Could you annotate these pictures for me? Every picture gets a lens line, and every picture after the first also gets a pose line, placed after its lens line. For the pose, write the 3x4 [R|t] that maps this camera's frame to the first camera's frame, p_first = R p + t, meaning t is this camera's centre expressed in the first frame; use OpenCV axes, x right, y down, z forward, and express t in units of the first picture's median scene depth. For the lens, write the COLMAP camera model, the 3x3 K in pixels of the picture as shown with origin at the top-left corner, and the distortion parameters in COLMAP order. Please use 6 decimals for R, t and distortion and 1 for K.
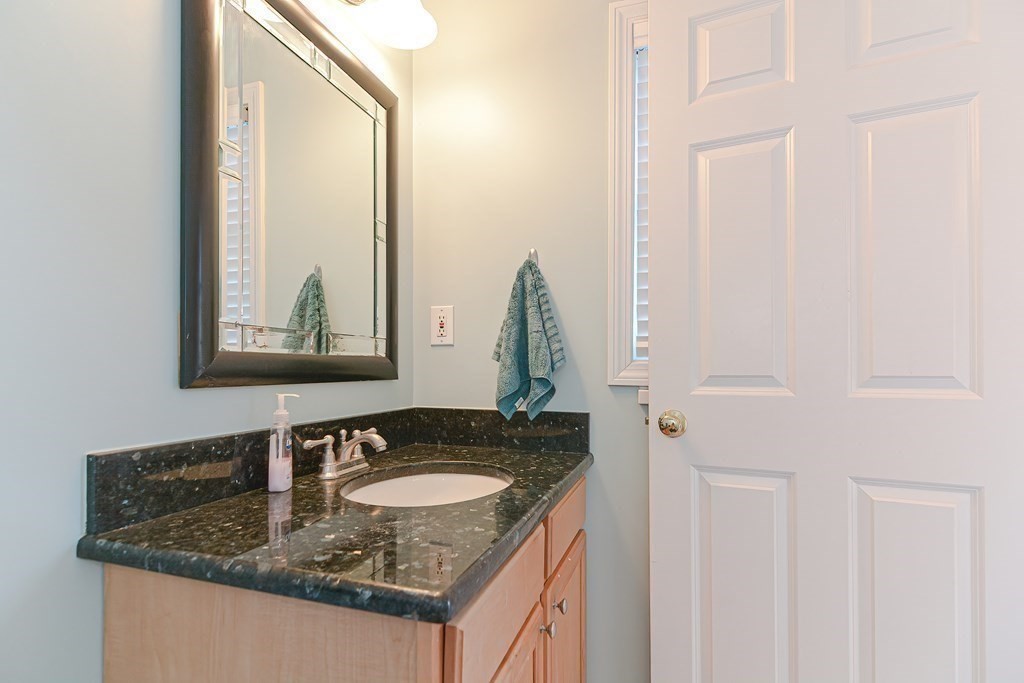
lens RADIAL K [[494.3, 0, 515.9], [0, 494.3, 347.1], [0, 0, 1]] dist [0.024028, -0.011749]
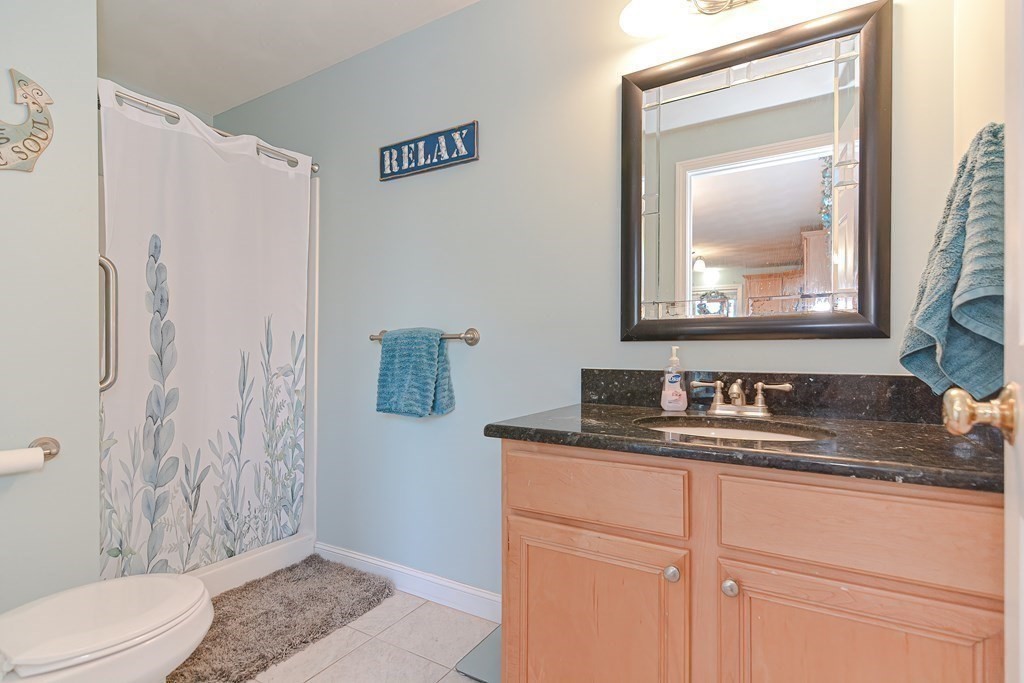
lens RADIAL K [[486.7, 0, 513.6], [0, 486.7, 353.5], [0, 0, 1]] dist [0.021491, -0.011680]
pose [[-0.170591, 0.023797, -0.985054, 1.047934], [0.051773, 0.998544, 0.015157, 0.069234], [0.983981, -0.048413, -0.171575, 0.785096]]
